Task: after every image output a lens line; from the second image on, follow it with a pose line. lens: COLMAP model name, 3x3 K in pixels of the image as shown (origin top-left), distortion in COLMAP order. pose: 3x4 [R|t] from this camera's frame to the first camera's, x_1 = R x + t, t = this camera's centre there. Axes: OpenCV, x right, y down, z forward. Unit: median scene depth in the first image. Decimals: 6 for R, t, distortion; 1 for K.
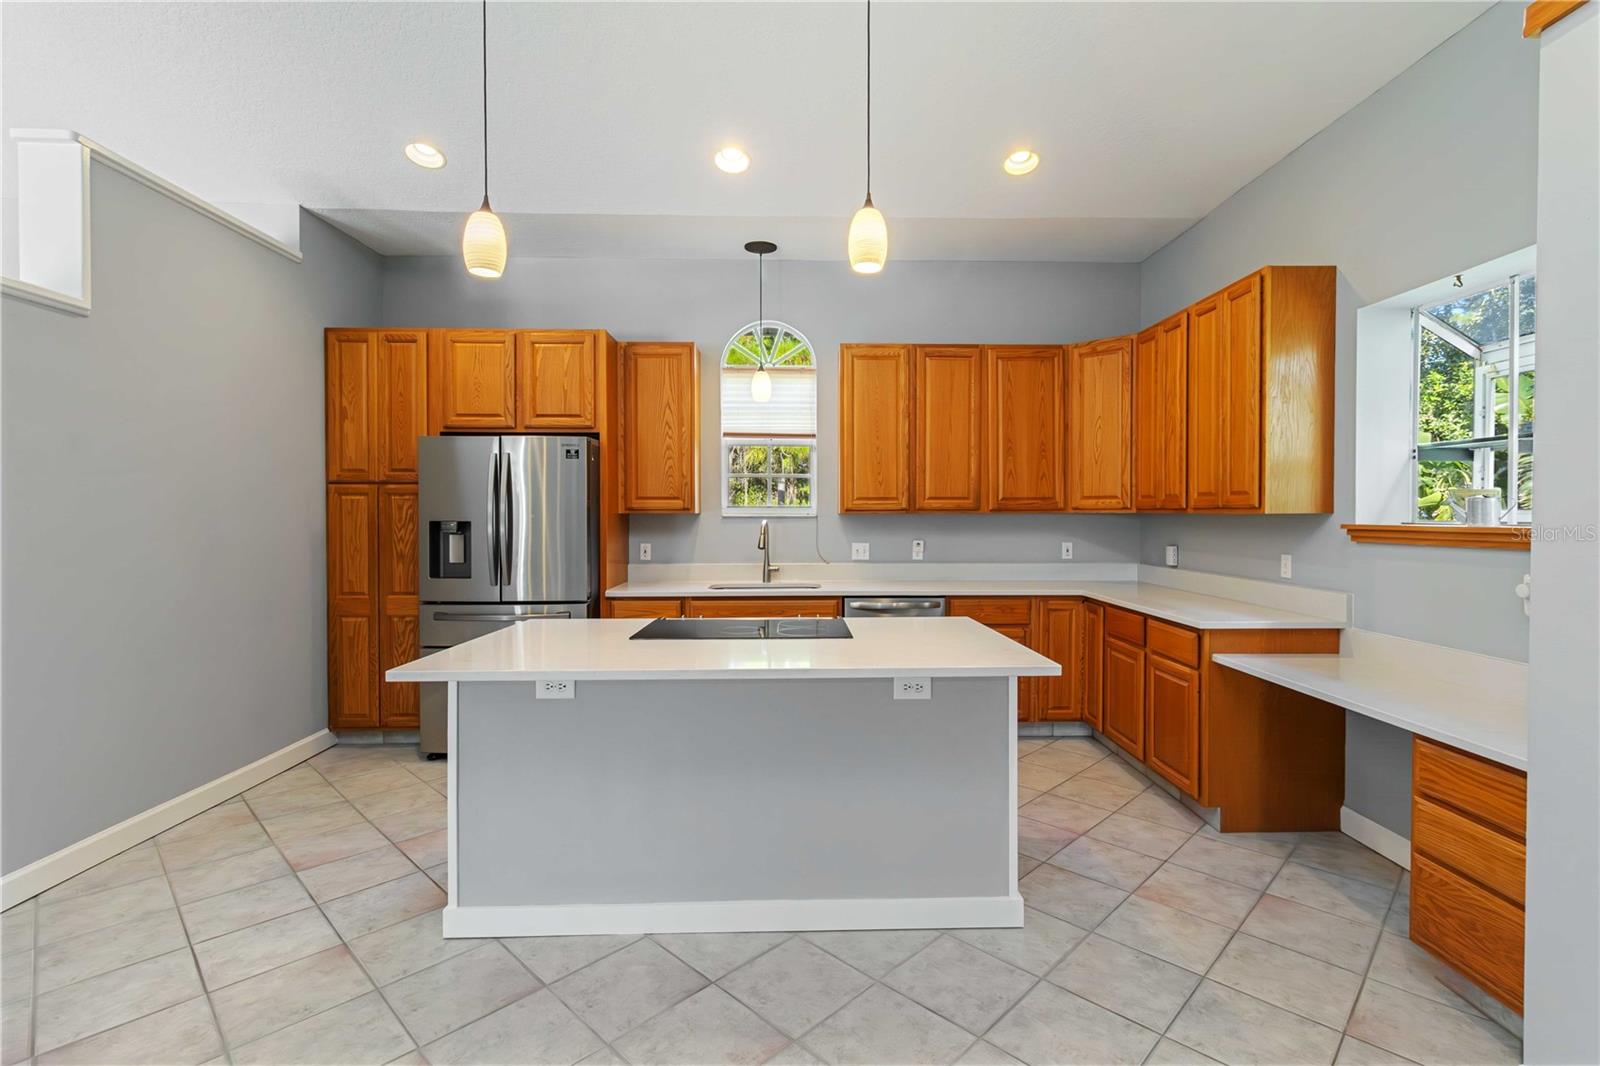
lens RADIAL K [[743.7, 0, 818.3], [0, 743.7, 524.8], [0, 0, 1]] dist [0.000109, 0.000405]
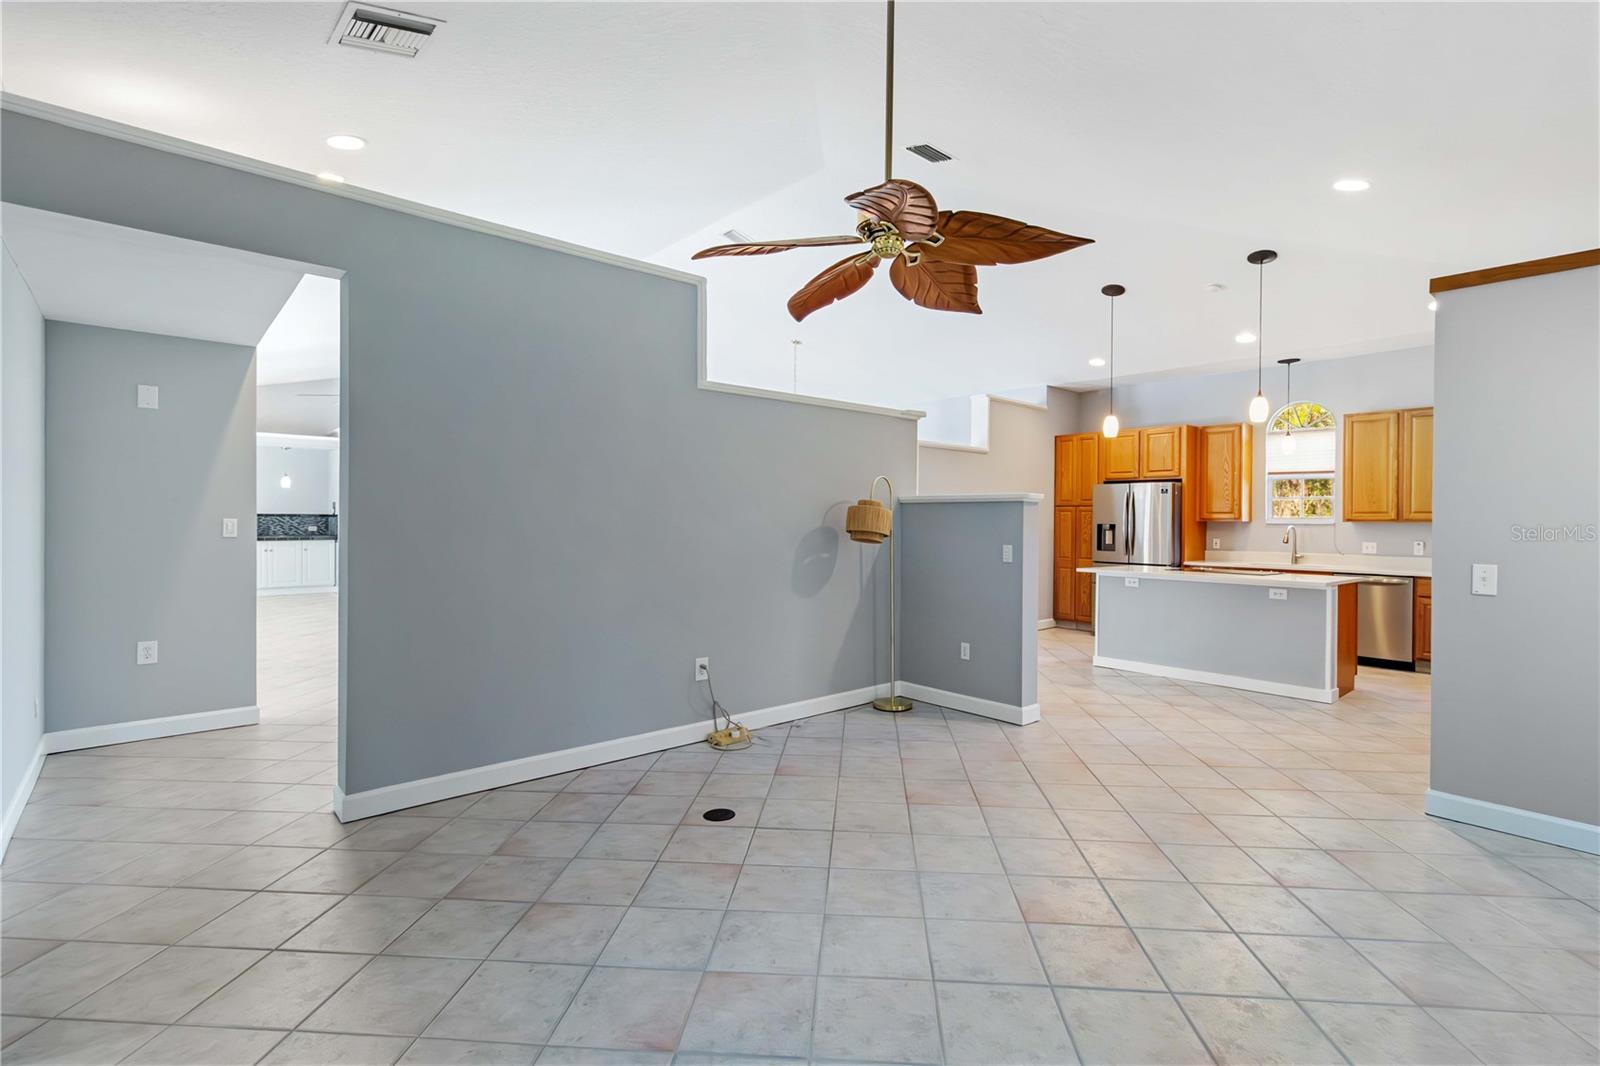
lens RADIAL K [[743.7, 0, 818.3], [0, 743.7, 524.8], [0, 0, 1]] dist [0.000109, 0.000405]
pose [[0.645723, 0.010618, -0.763498, 0.557150], [-0.020045, 0.999794, -0.003049, 0.018953], [0.763309, 0.017273, 0.645803, -0.935226]]
